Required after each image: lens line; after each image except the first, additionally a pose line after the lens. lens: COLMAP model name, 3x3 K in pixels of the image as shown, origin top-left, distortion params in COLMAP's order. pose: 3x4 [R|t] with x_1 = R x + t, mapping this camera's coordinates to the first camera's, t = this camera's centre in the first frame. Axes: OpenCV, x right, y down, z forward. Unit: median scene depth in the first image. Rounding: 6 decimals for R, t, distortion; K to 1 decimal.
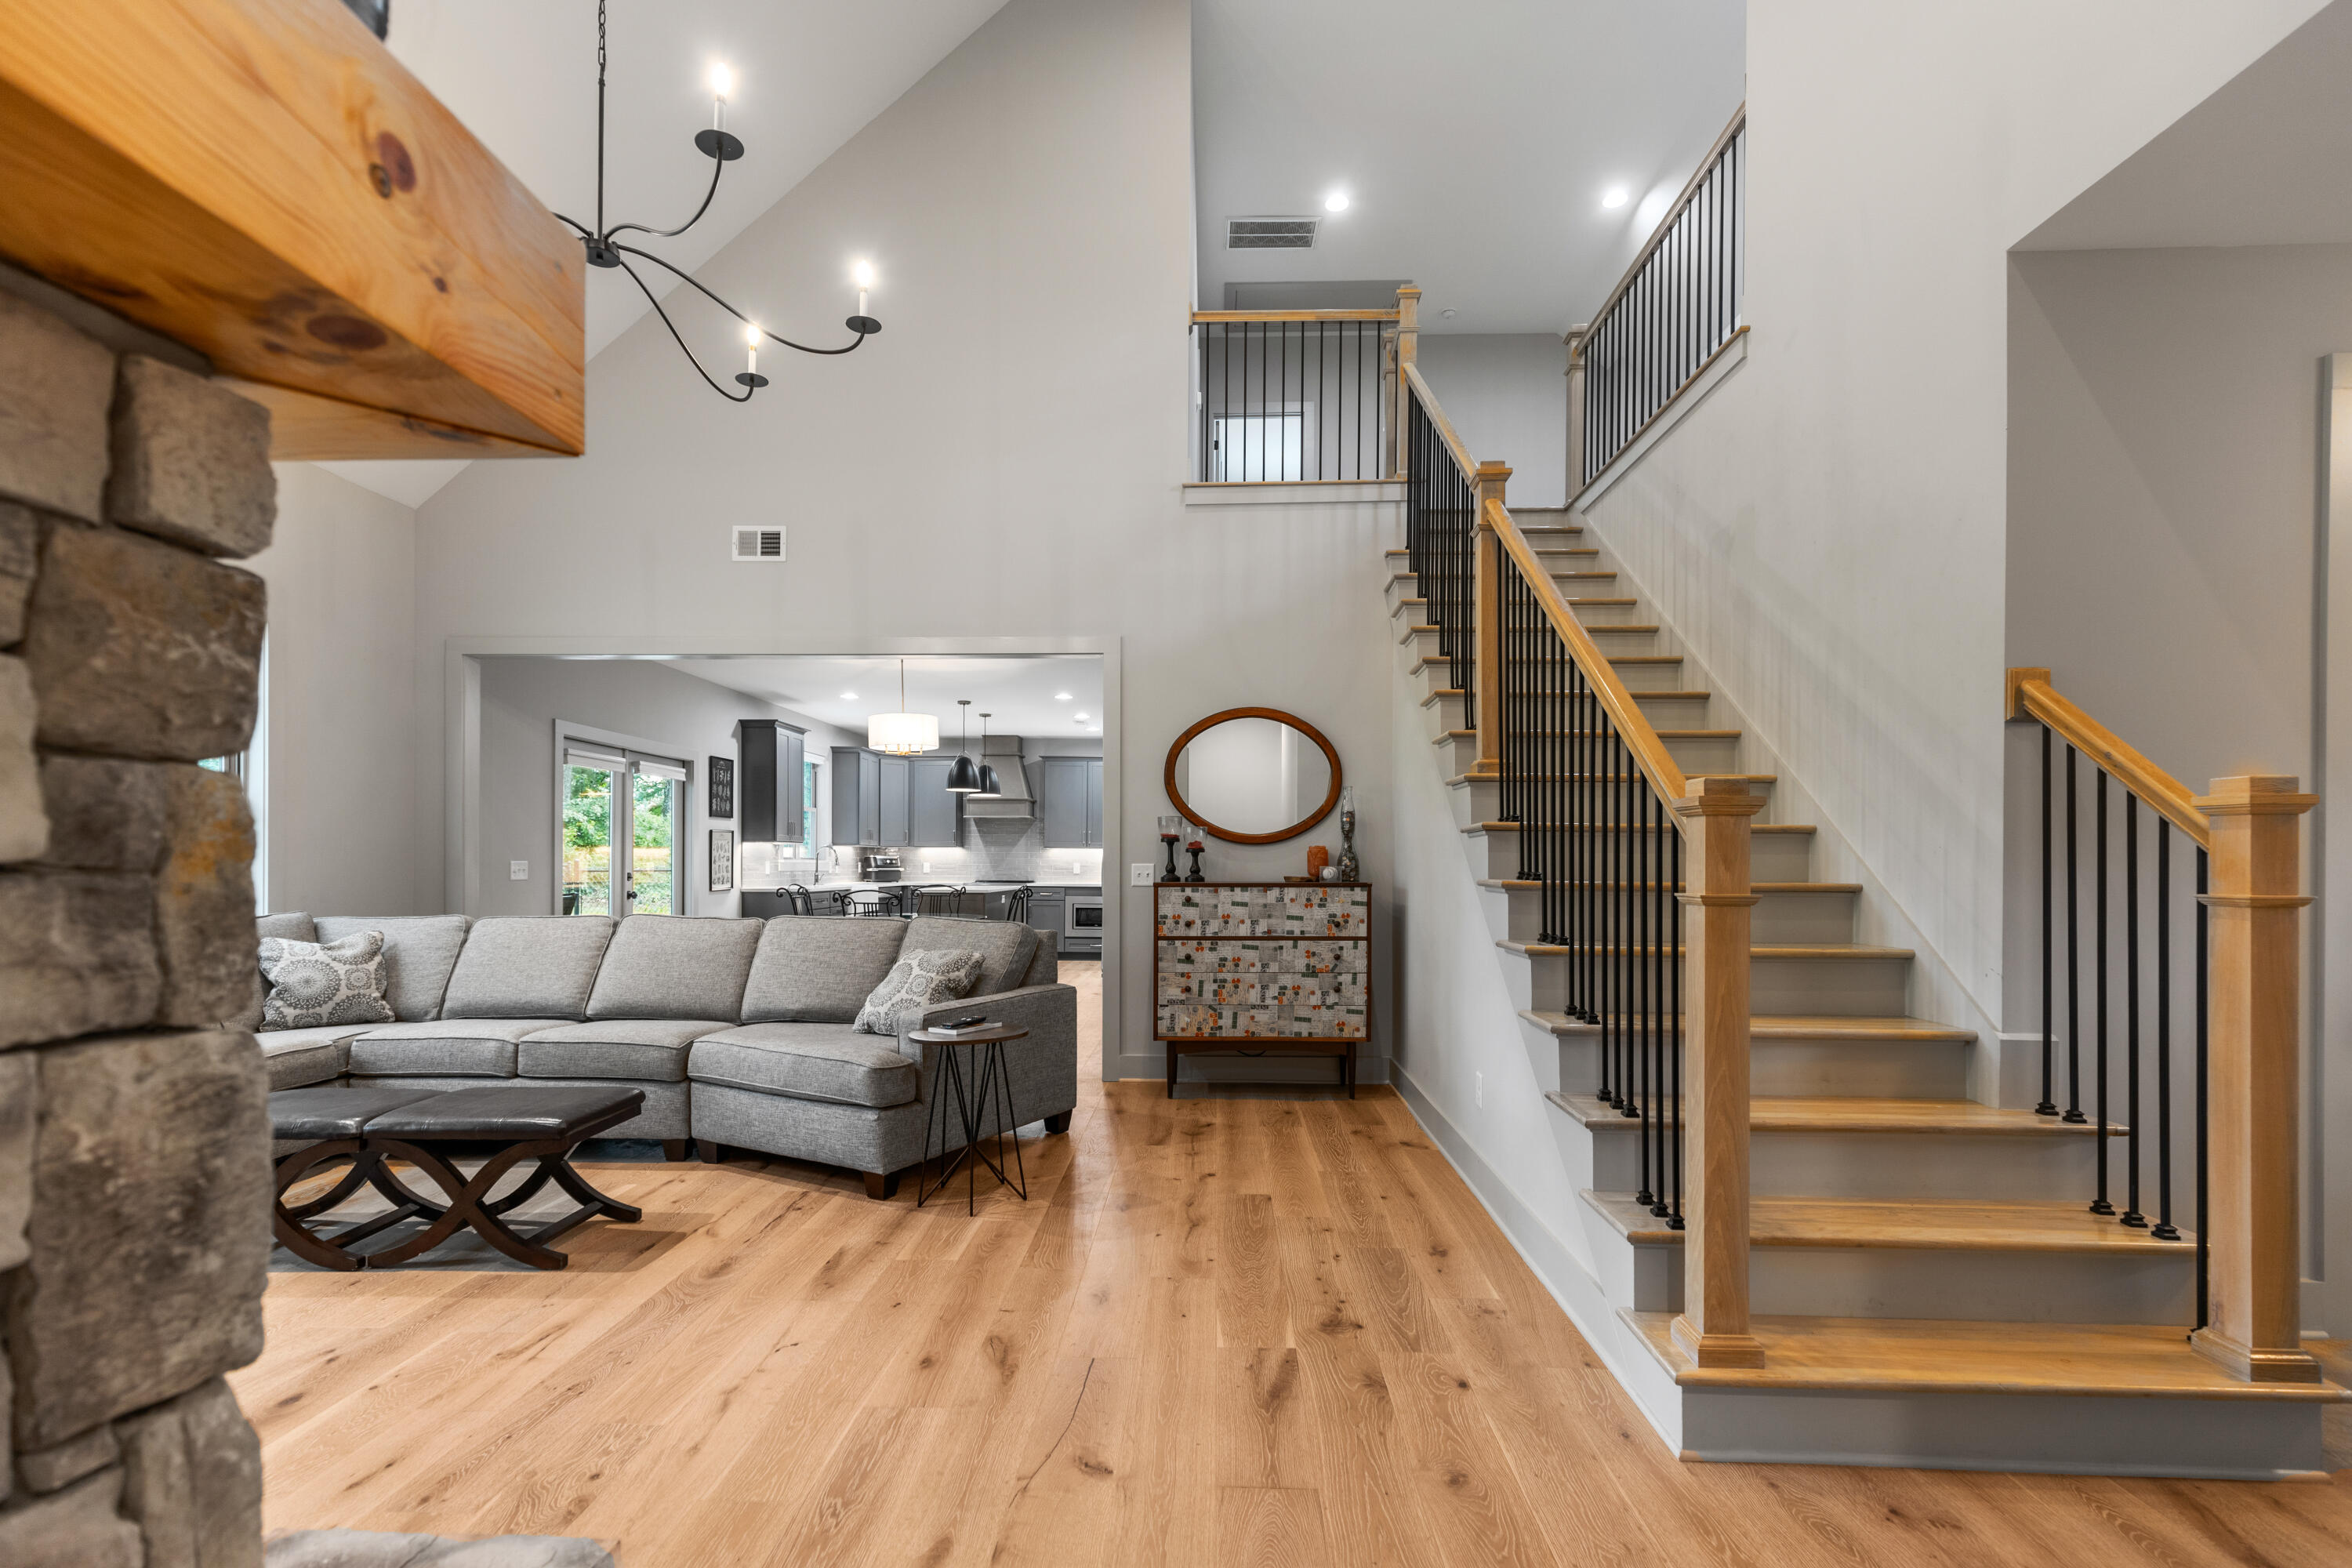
lens RADIAL K [[1070.2, 0, 1170.1], [0, 1070.2, 845.0], [0, 0, 1]] dist [0.007542, -0.000235]
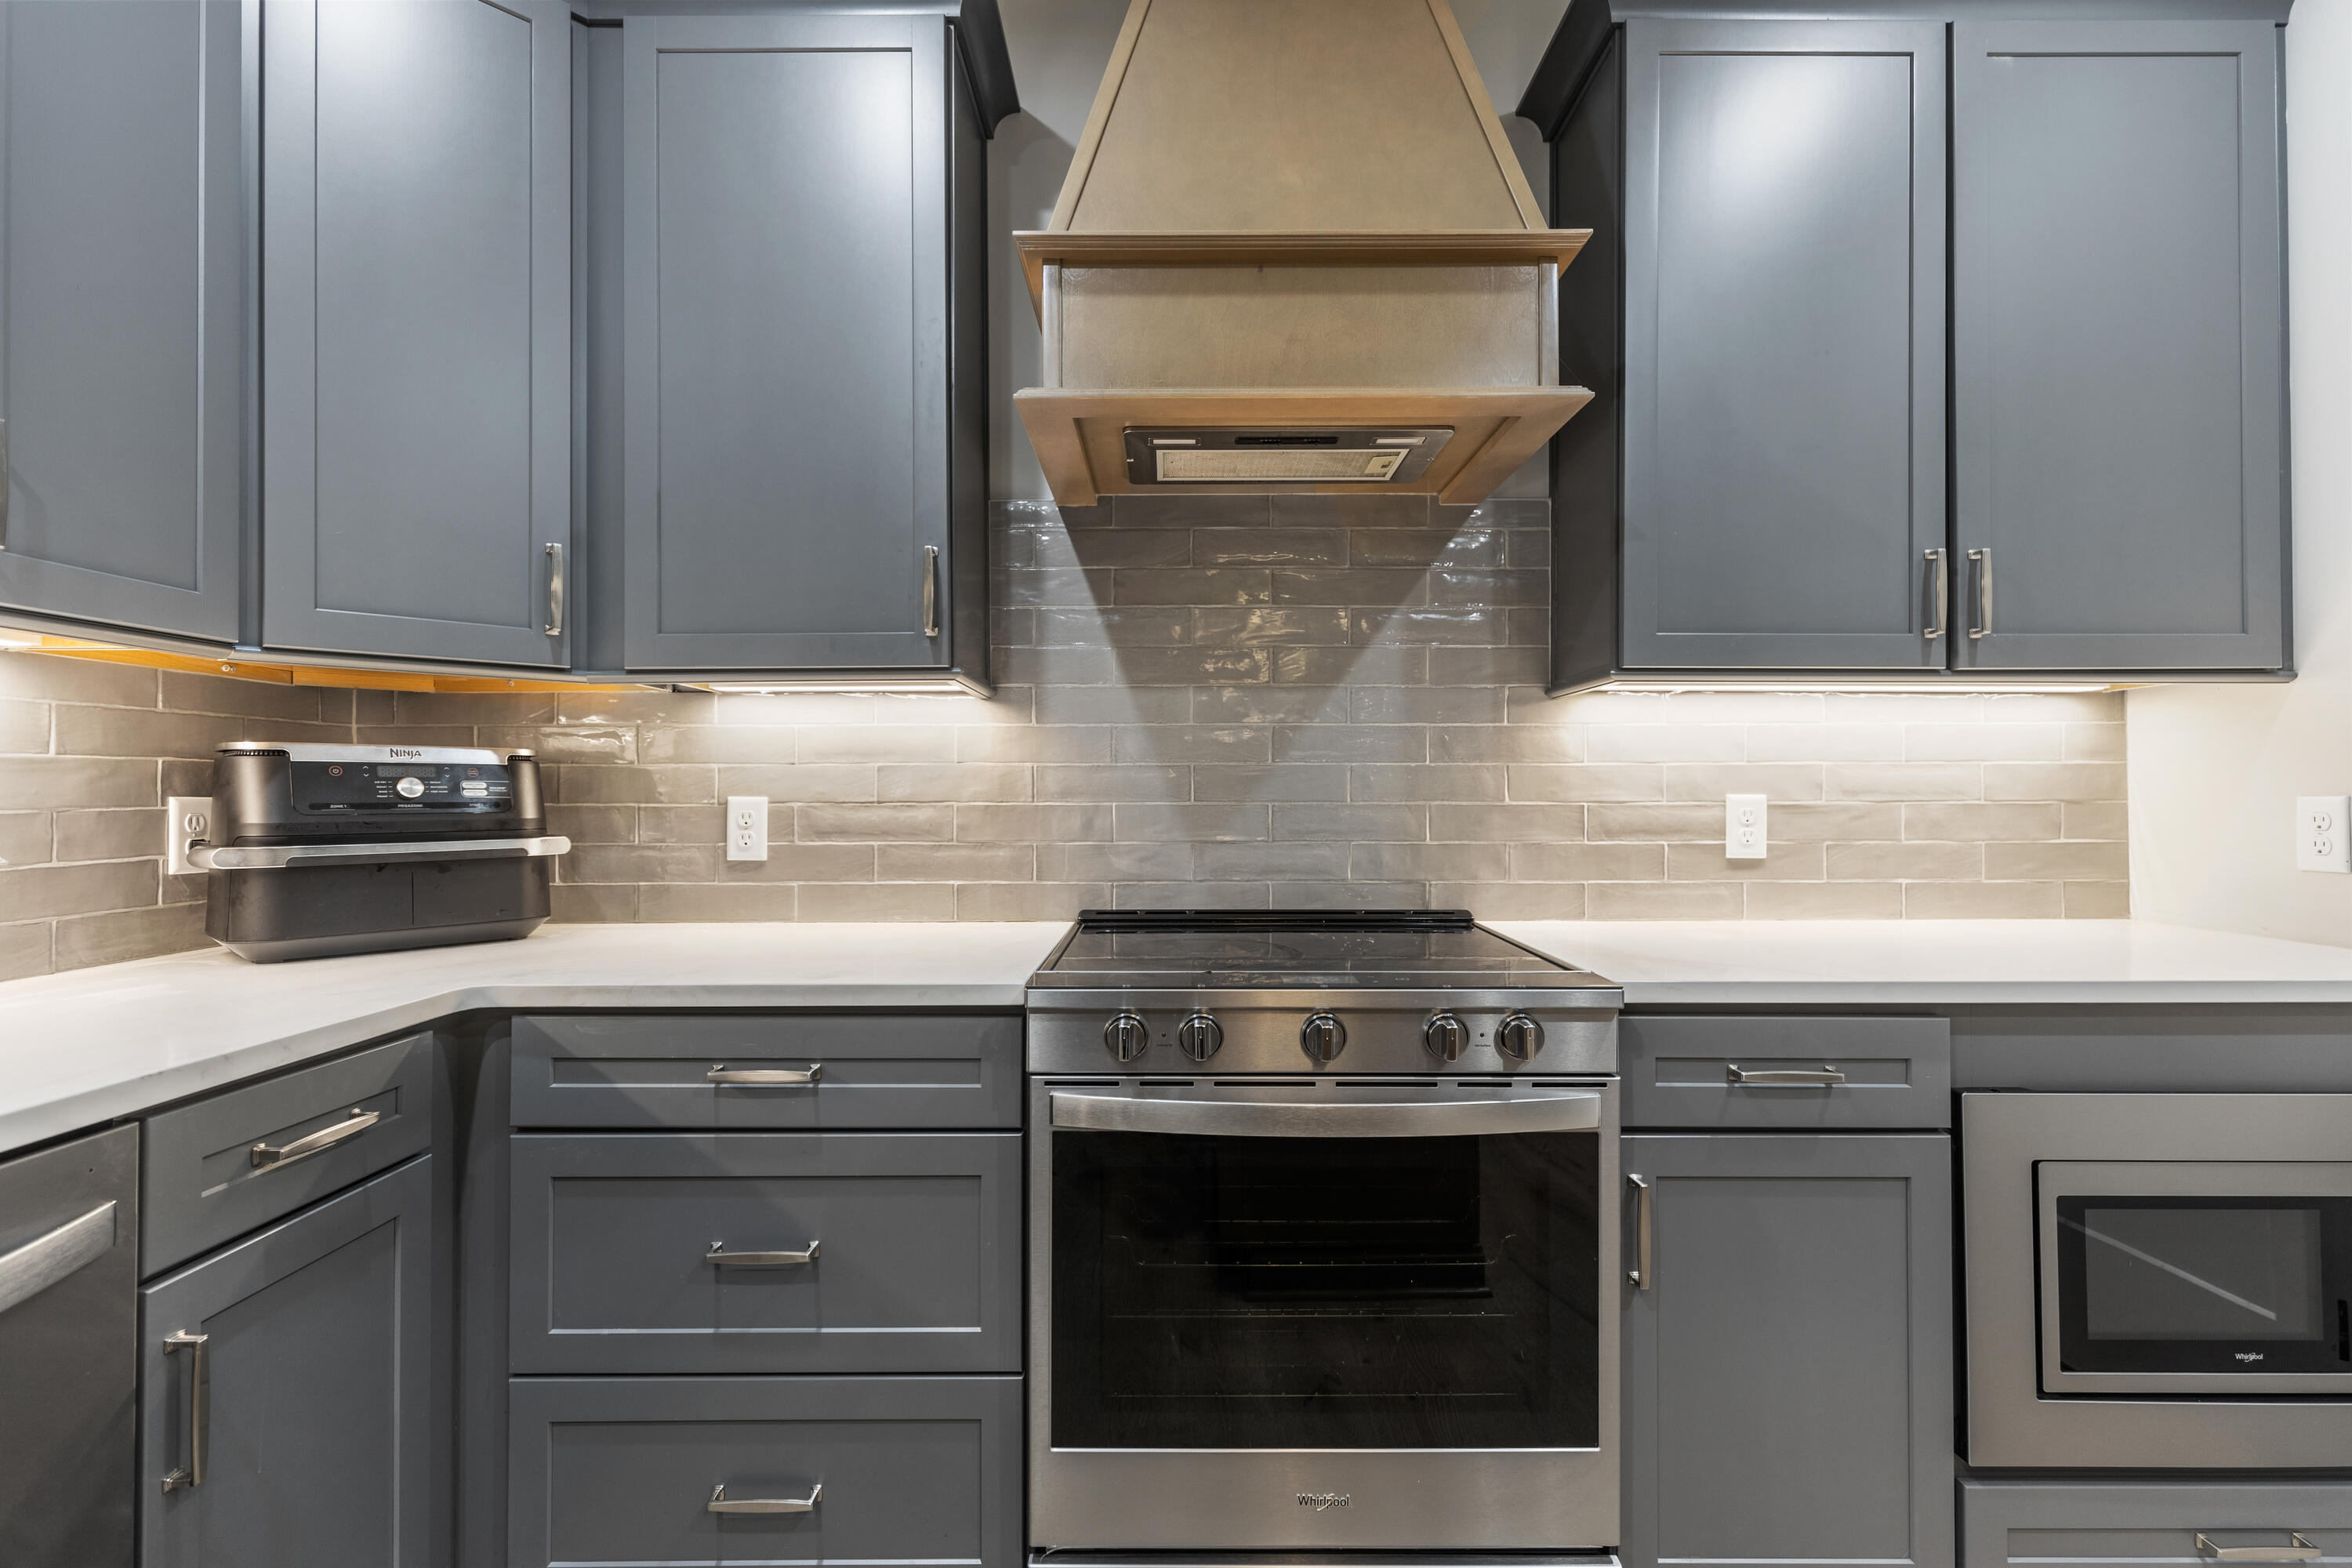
lens RADIAL K [[1070.8, 0, 1176.0], [0, 1070.8, 784.0], [0, 0, 1]] dist [0.000641, -0.000077]
pose [[0.999315, -0.005936, 0.036528, -0.173889], [0.005587, 0.999938, 0.009650, 0.013962], [-0.036583, -0.009439, 0.999286, 0.853362]]
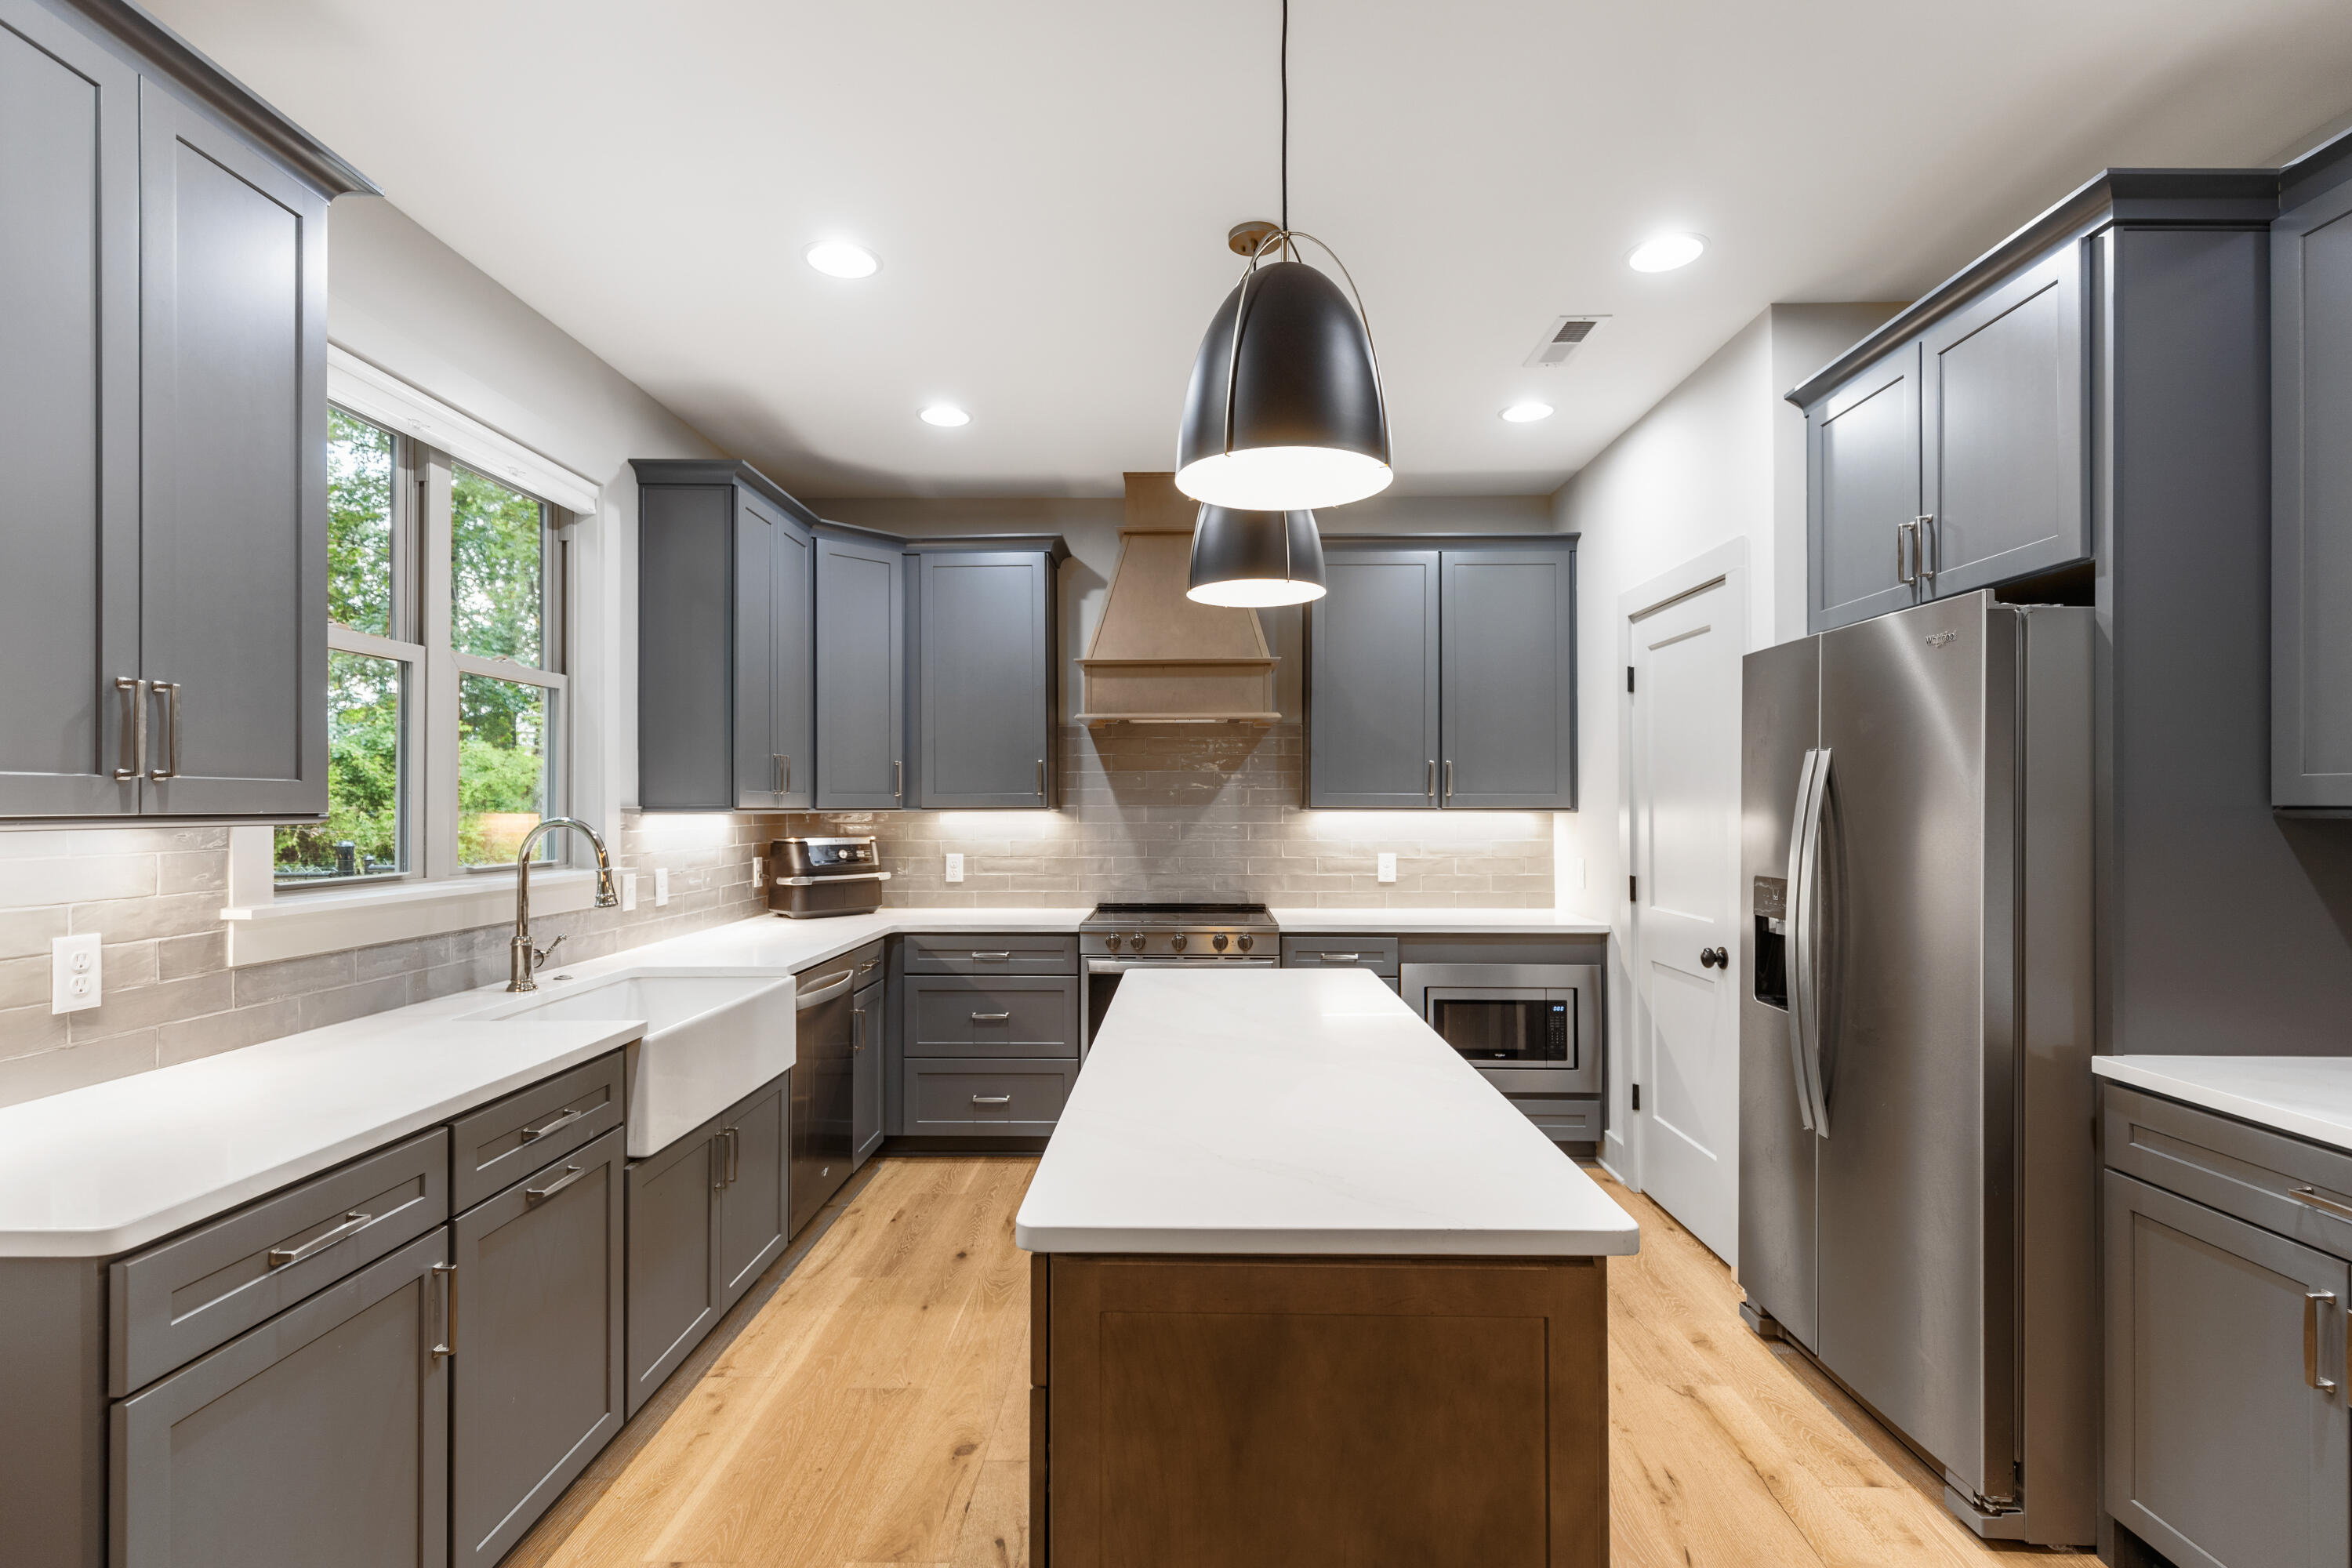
lens RADIAL K [[1108.2, 0, 1163.9], [0, 1108.2, 788.7], [0, 0, 1]] dist [0.000624, -0.000145]
pose [[0.999945, -0.006030, 0.008568, -0.163152], [0.006007, 0.999978, 0.002738, -0.005282], [-0.008584, -0.002687, 0.999960, 0.641294]]
